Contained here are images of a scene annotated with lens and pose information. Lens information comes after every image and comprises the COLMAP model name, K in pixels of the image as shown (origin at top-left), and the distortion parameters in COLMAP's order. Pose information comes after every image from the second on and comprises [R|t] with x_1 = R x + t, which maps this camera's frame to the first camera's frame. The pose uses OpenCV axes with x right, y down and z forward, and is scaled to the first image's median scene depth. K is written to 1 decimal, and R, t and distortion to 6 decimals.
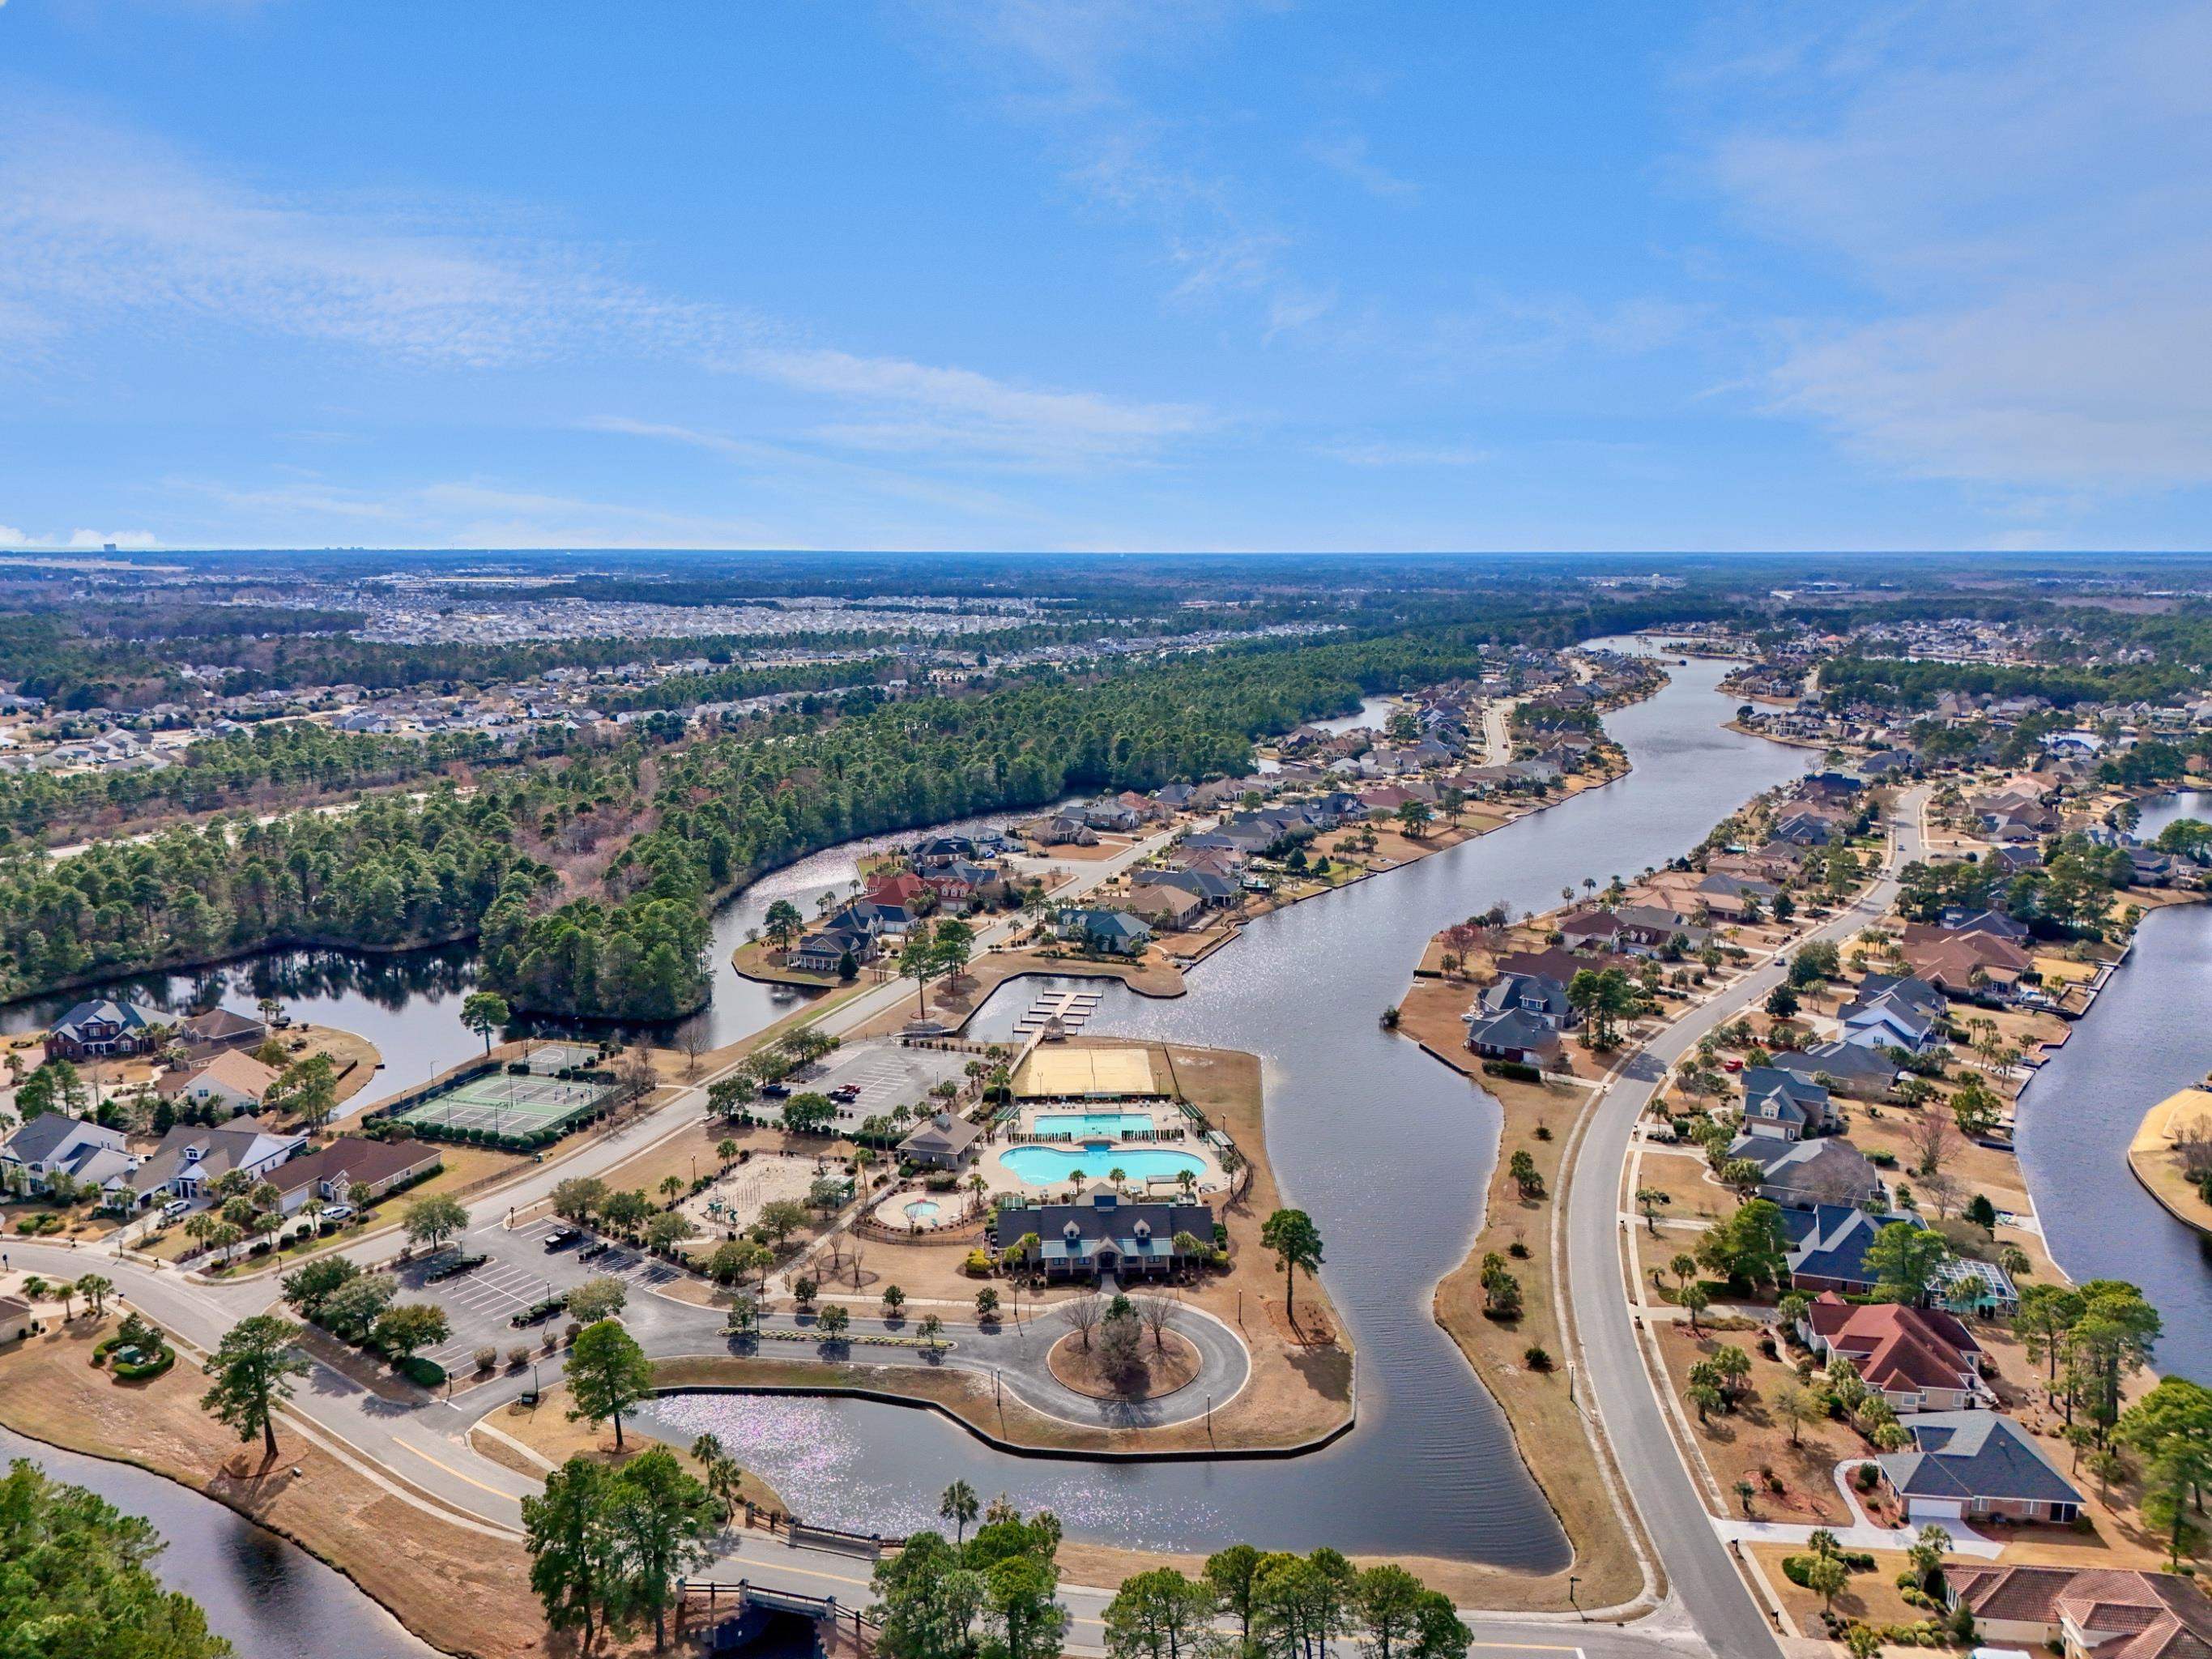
lens RADIAL K [[1614.9, 0, 1106.0], [0, 1614.9, 829.5], [0, 0, 1]] dist [0.089945, -0.077772]
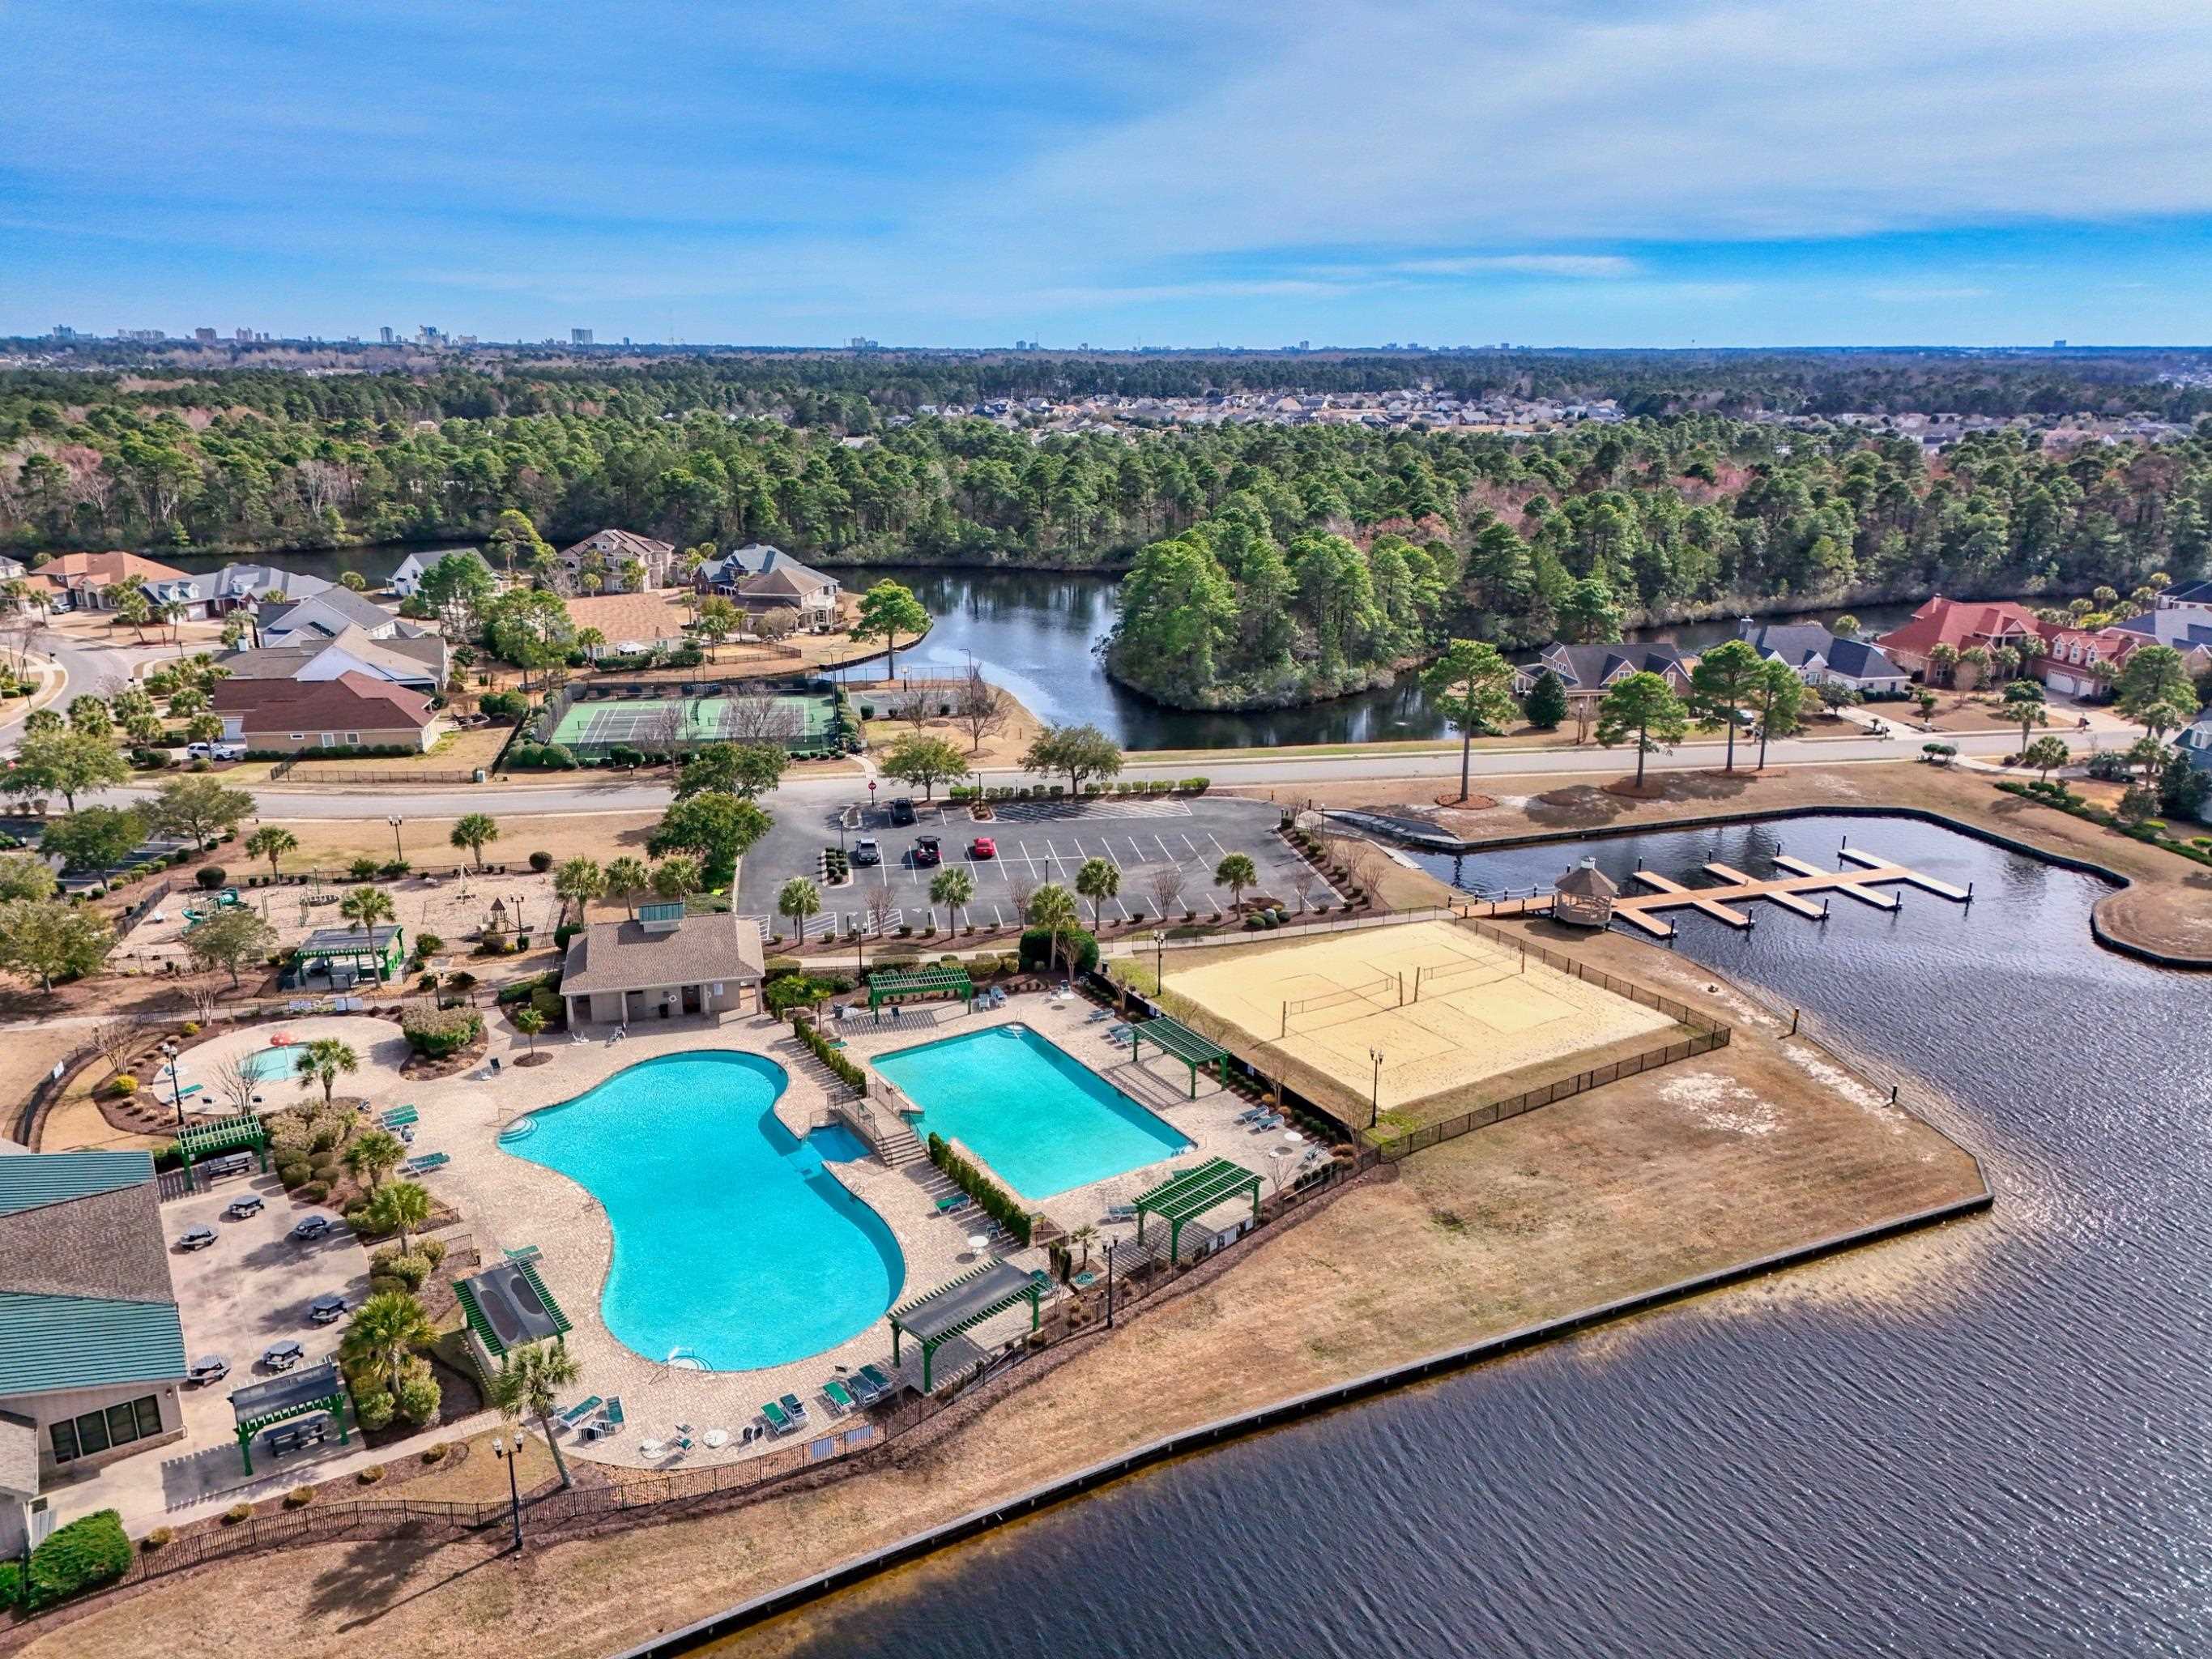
lens RADIAL K [[1614.9, 0, 1106.0], [0, 1614.9, 829.5], [0, 0, 1]] dist [0.089945, -0.077772]
pose [[0.494904, 0.251618, -0.831720, 0.254998], [-0.157416, 0.967282, 0.198961, 0.056056], [0.854570, 0.032460, 0.518320, 0.802704]]
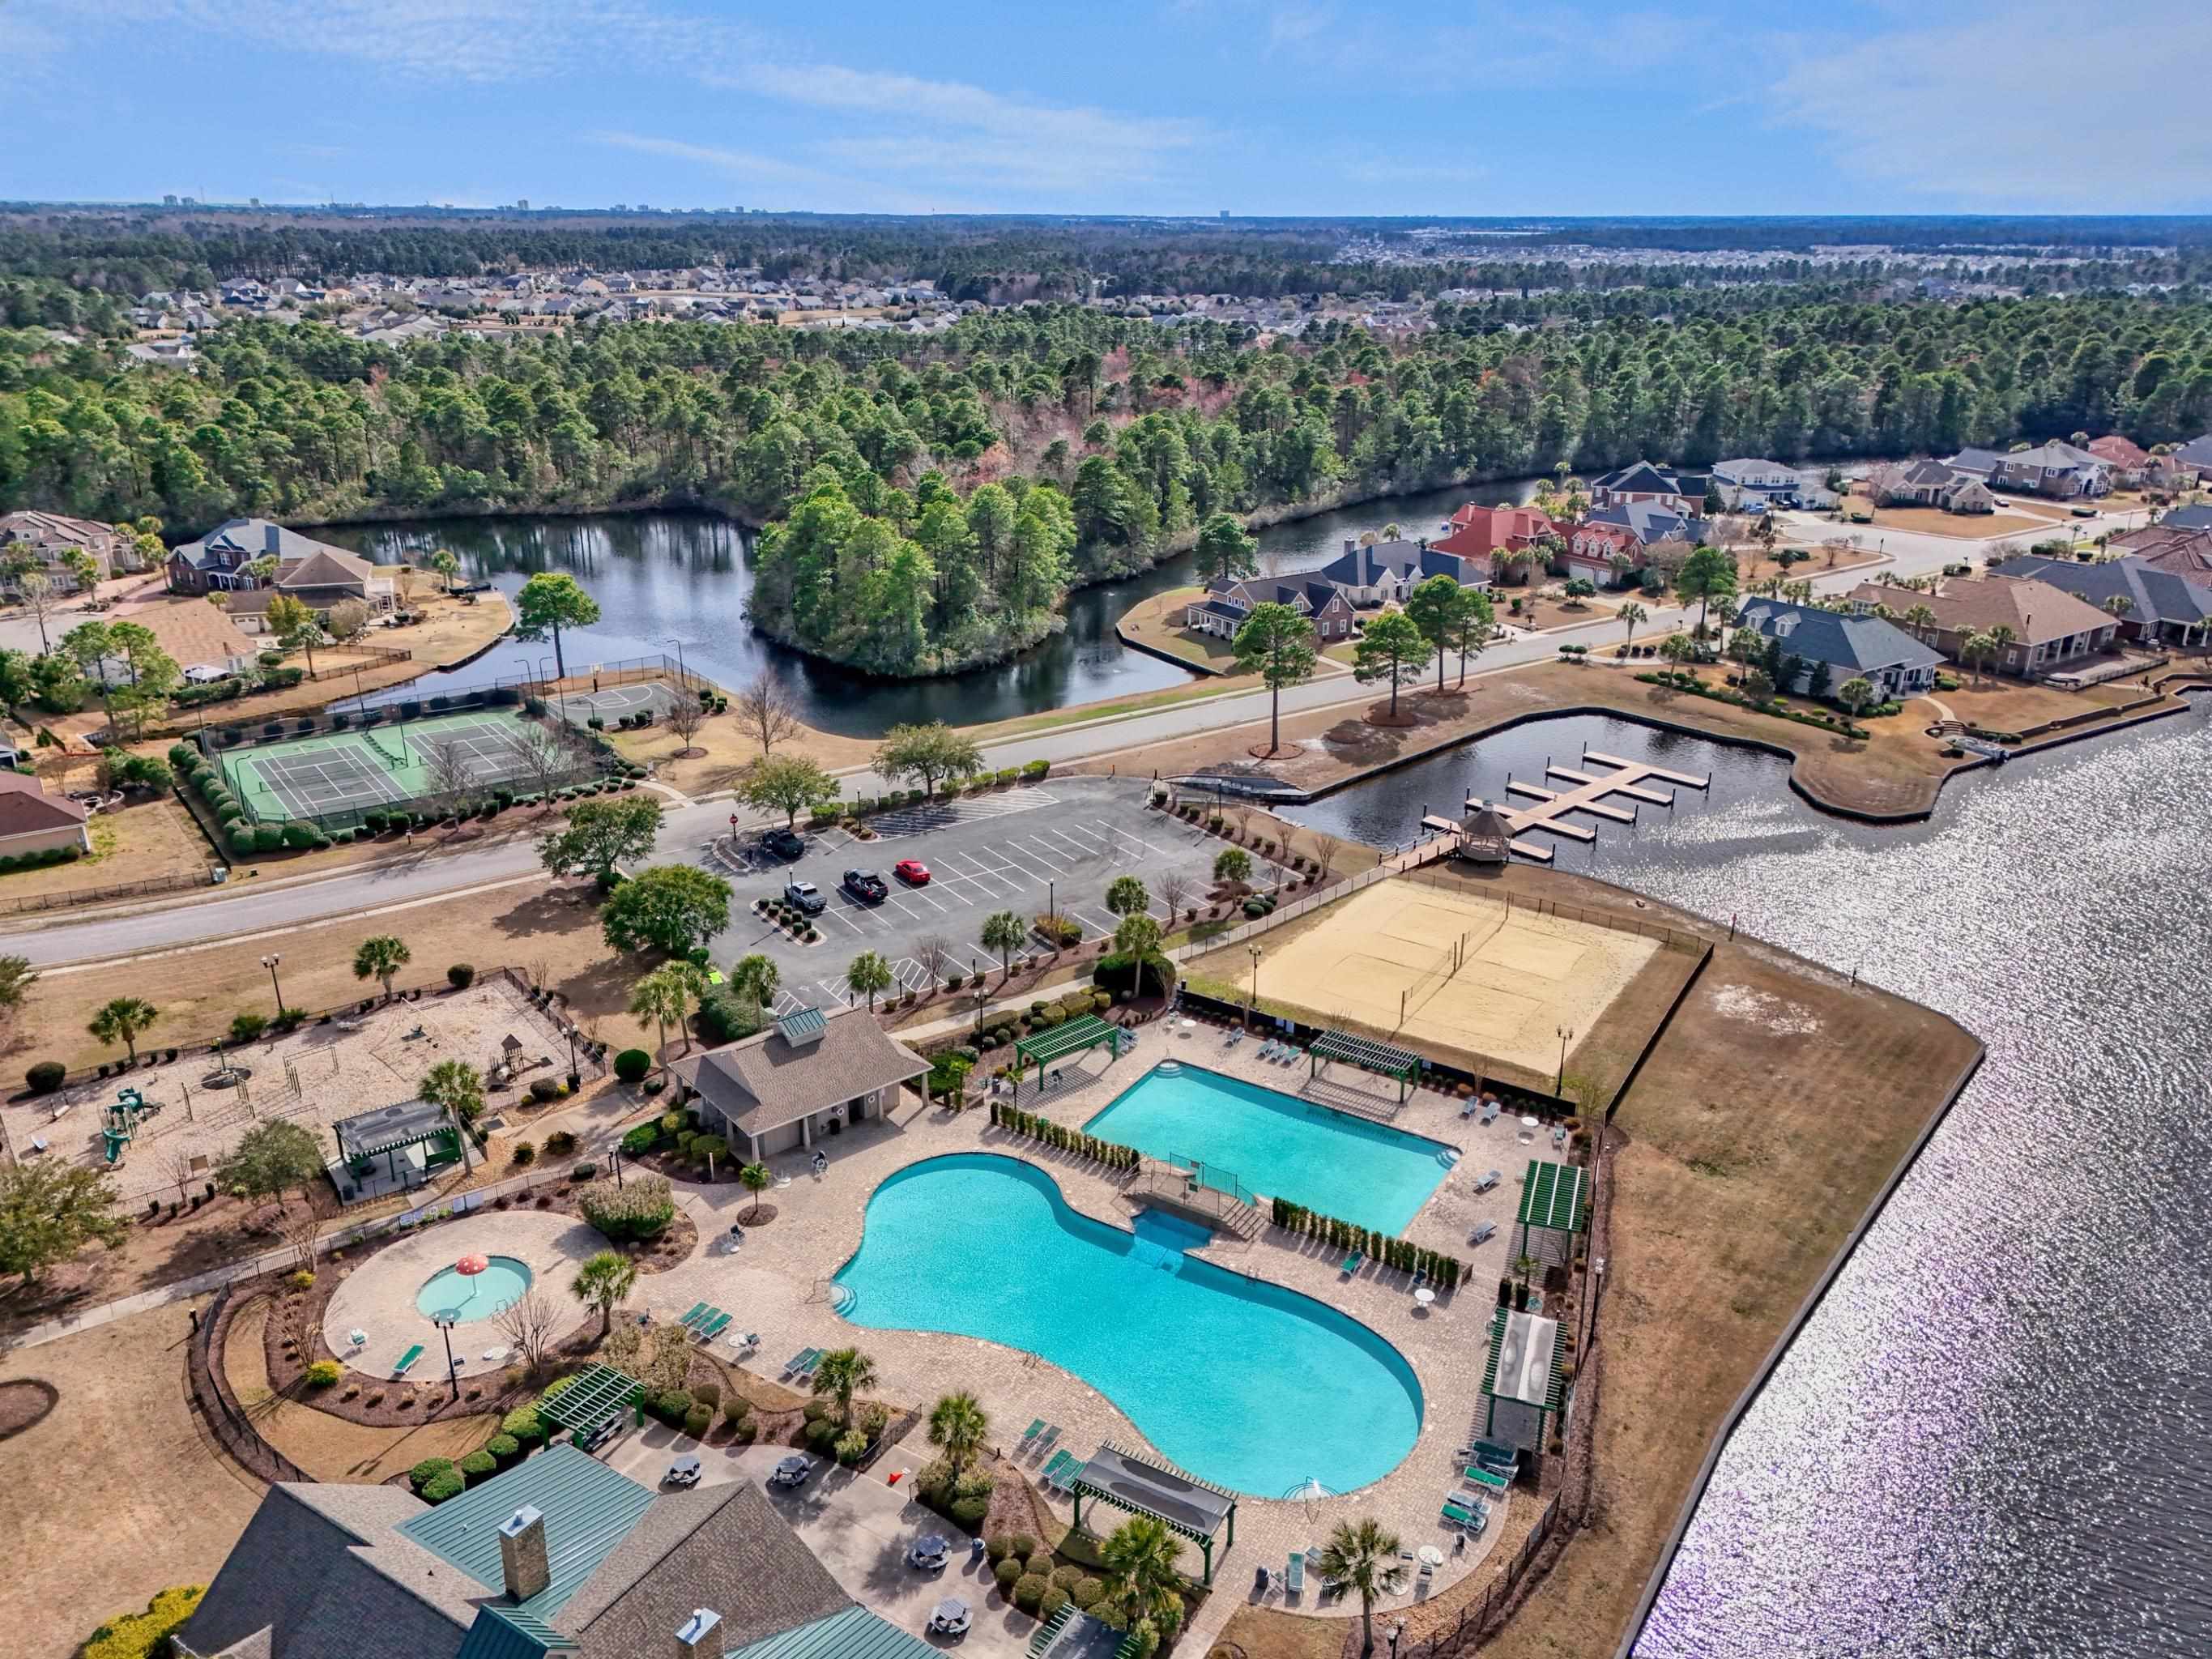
lens RADIAL K [[1614.9, 0, 1106.0], [0, 1614.9, 829.5], [0, 0, 1]] dist [0.089945, -0.077772]
pose [[0.818255, 0.208963, -0.535532, 0.130760], [-0.106467, 0.970563, 0.216037, 0.044320], [0.564911, -0.119757, 0.816415, 0.674051]]
